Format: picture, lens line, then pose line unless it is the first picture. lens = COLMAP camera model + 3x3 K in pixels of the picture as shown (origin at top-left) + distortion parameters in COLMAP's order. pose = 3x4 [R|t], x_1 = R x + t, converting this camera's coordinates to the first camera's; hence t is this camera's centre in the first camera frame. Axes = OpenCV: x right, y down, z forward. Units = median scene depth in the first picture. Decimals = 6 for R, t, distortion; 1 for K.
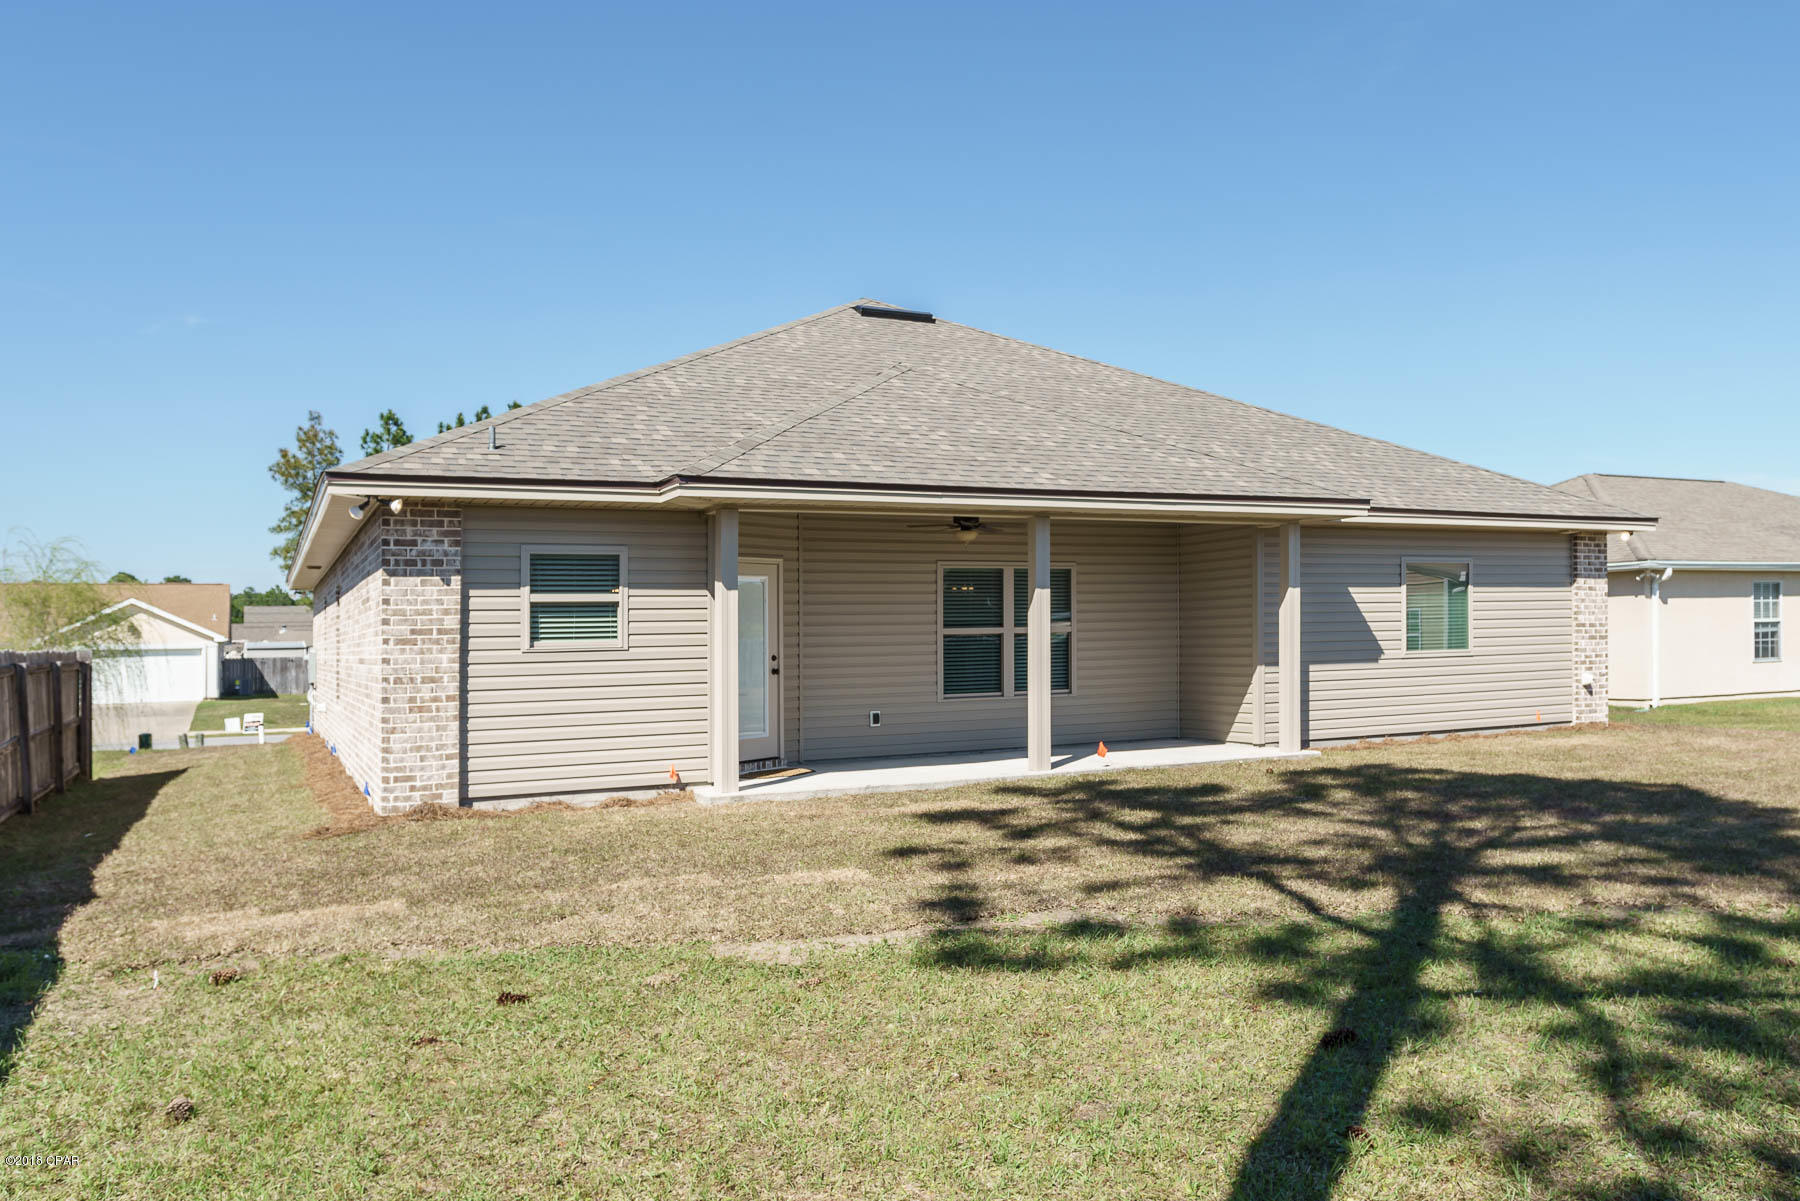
lens RADIAL K [[1361.2, 0, 977.2], [0, 1361.2, 647.1], [0, 0, 1]] dist [0.024581, 0.001195]
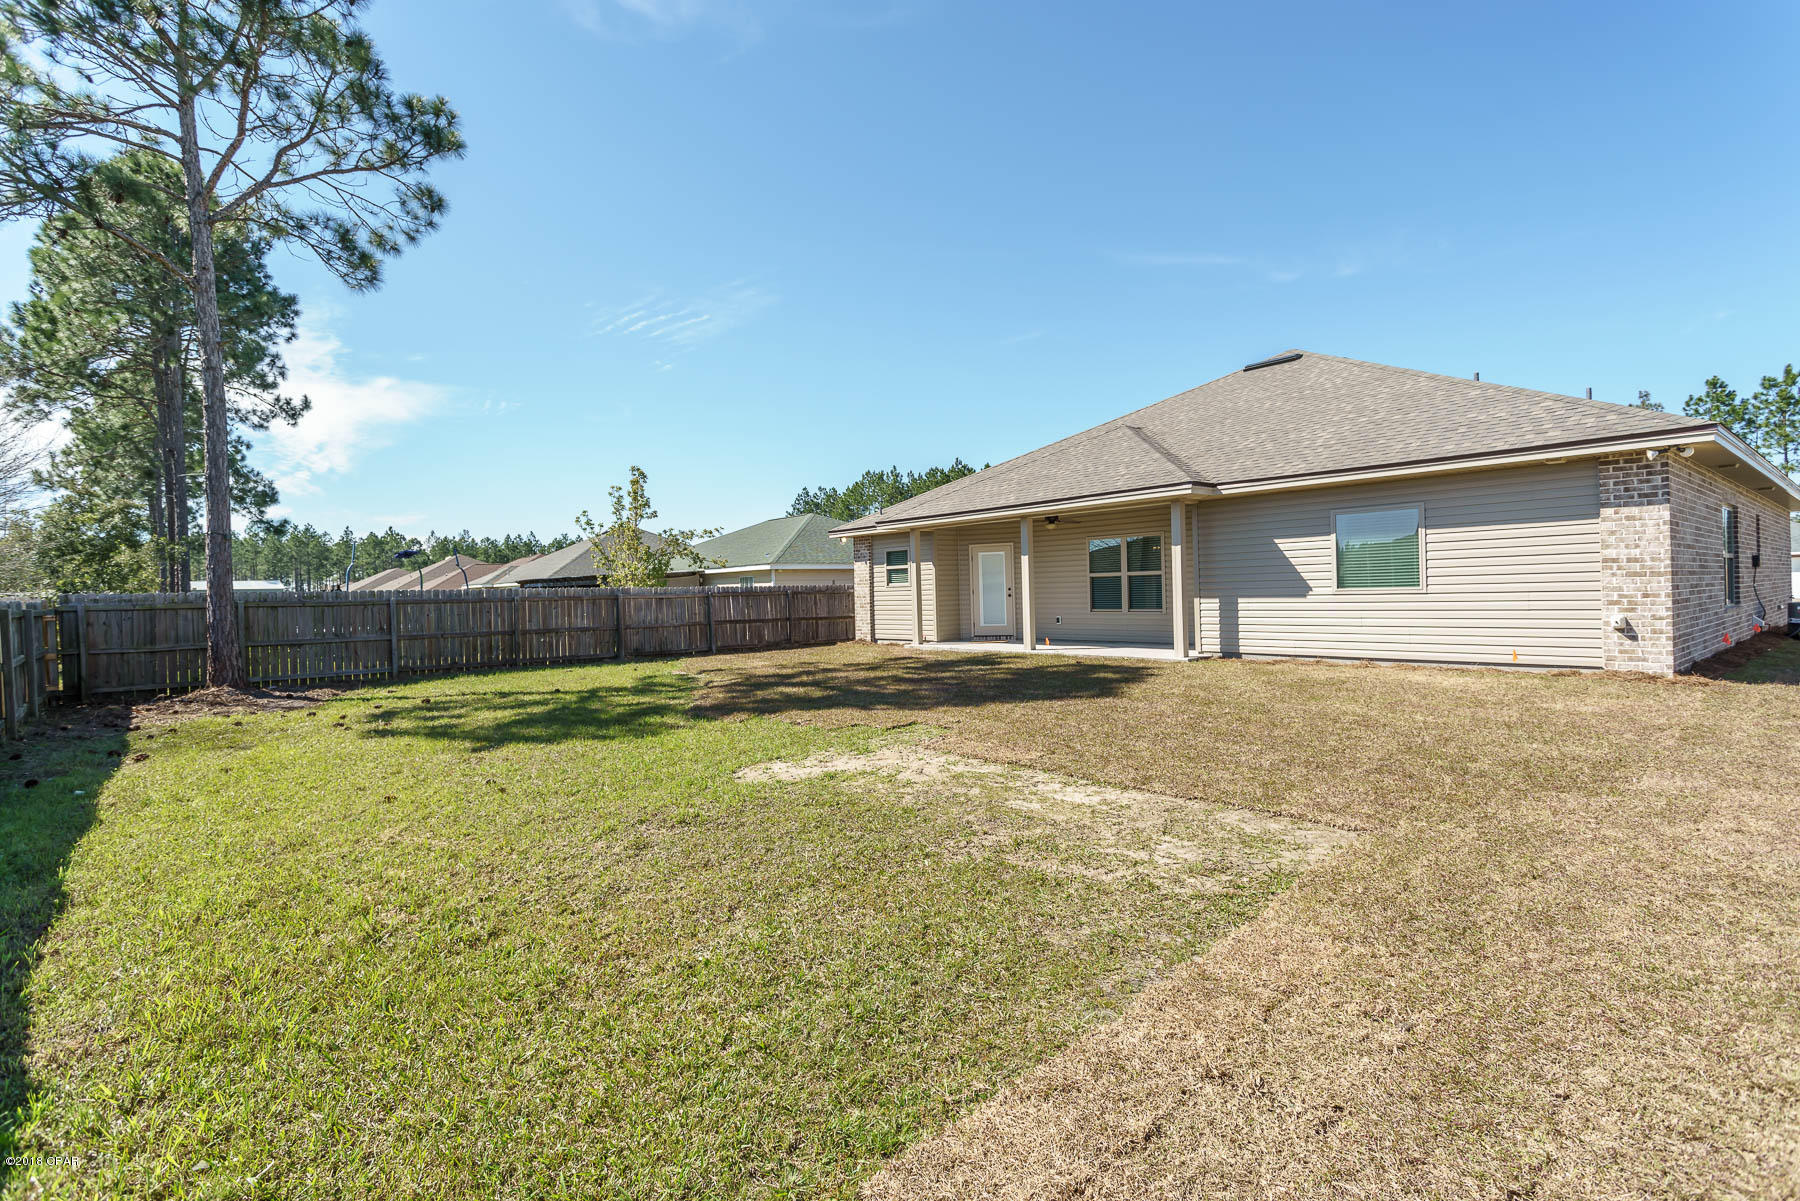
lens RADIAL K [[841.5, 0, 895.5], [0, 841.5, 602.6], [0, 0, 1]] dist [-0.004154, -0.000507]
pose [[0.216392, 0.030234, -0.975838, 1.152290], [0.017847, 0.999231, 0.034916, -0.021300], [0.976143, -0.024971, 0.215686, 0.562704]]
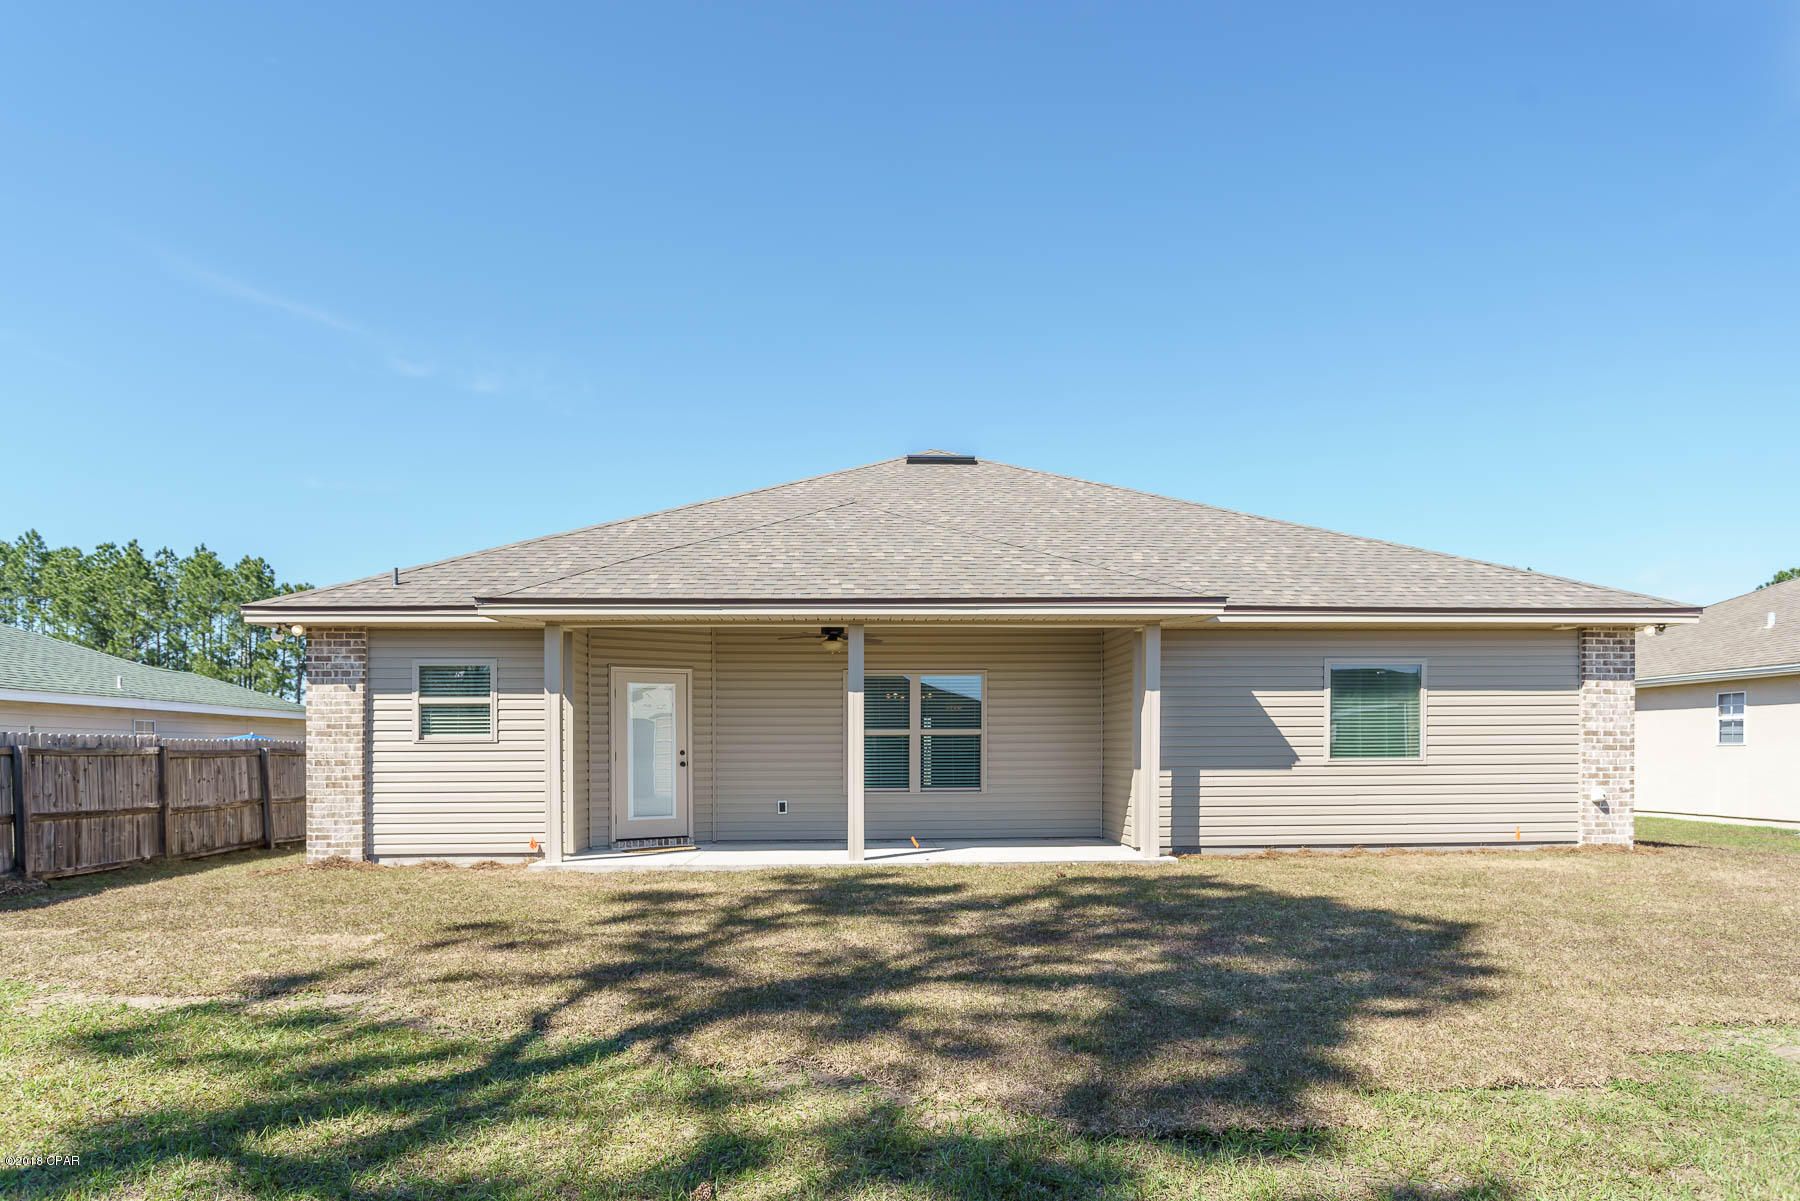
lens RADIAL K [[1047.5, 0, 902.3], [0, 1047.5, 761.5], [0, 0, 1]] dist [0.003420, 0.000838]
pose [[0.906521, 0.020663, -0.421654, 0.427540], [-0.016219, 0.999769, 0.014123, -0.000366], [0.421849, -0.005964, 0.906647, 0.262208]]
